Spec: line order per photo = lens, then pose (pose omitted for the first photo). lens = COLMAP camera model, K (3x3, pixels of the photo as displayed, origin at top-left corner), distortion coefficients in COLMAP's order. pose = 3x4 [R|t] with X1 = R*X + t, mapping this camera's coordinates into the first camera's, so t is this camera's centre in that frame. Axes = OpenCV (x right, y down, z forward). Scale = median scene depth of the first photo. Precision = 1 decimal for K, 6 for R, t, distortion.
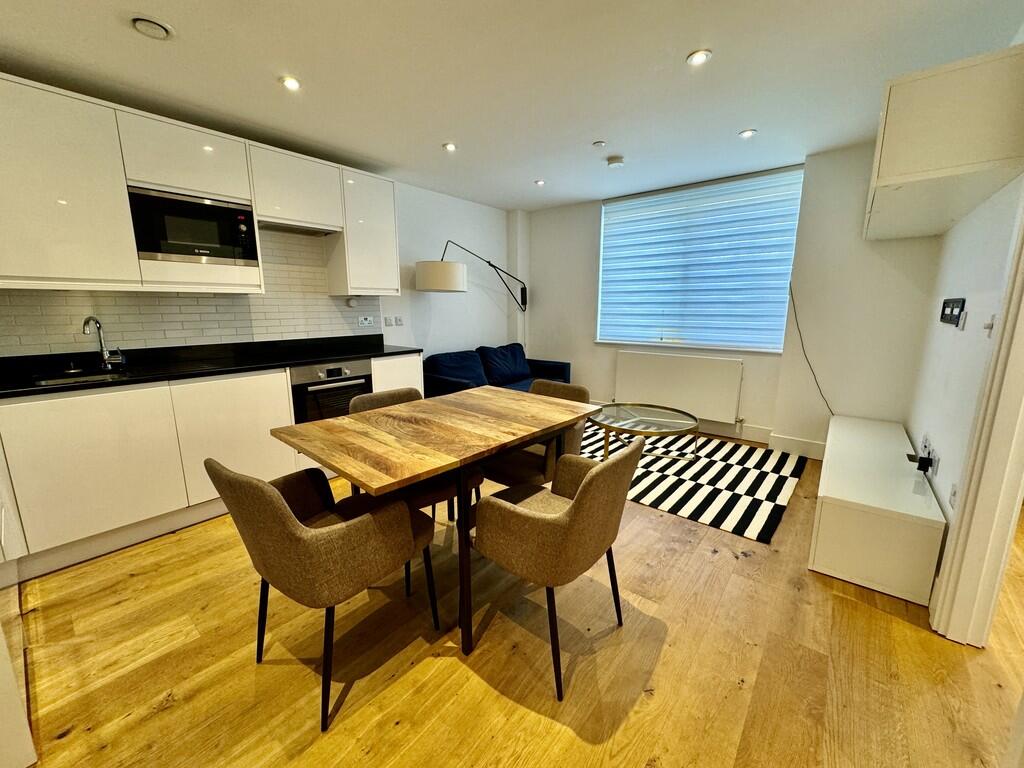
lens RADIAL K [[419.7, 0, 514.6], [0, 419.7, 384.3], [0, 0, 1]] dist [0.000515, 0.000007]
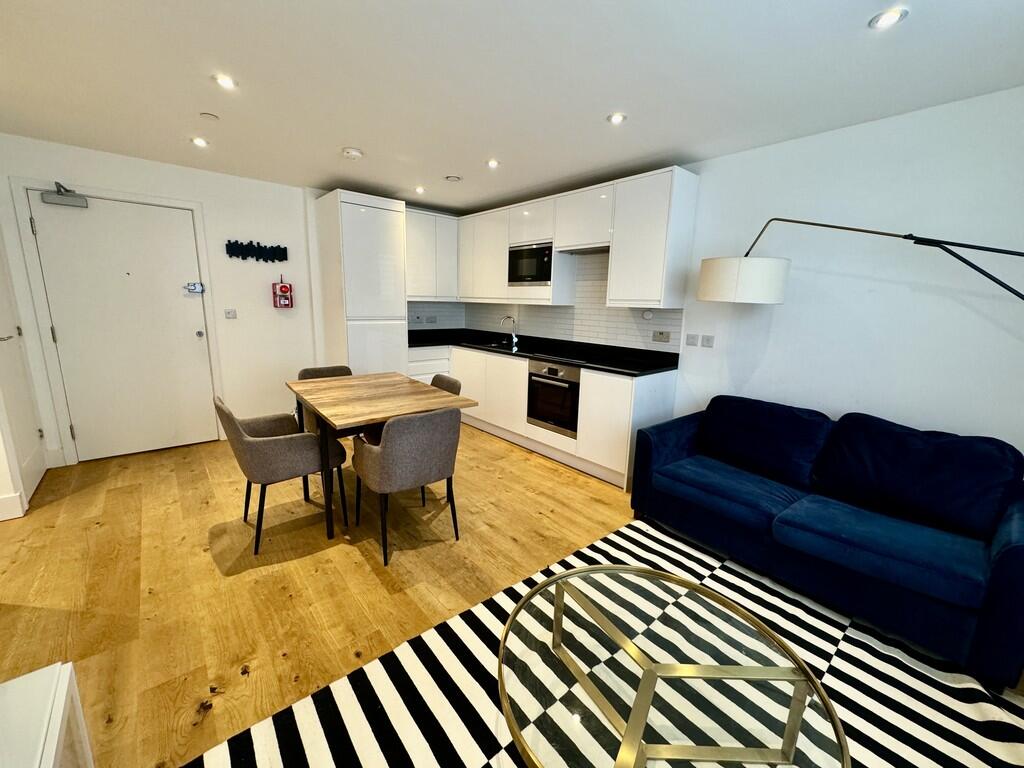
lens RADIAL K [[419.7, 0, 513.0], [0, 419.7, 385.9], [0, 0, 1]] dist [0.000515, 0.000007]
pose [[-0.181020, 0.188888, -0.965170, 0.730992], [-0.207428, 0.951974, 0.225209, -0.229676], [0.961356, 0.240971, -0.133145, 1.044181]]
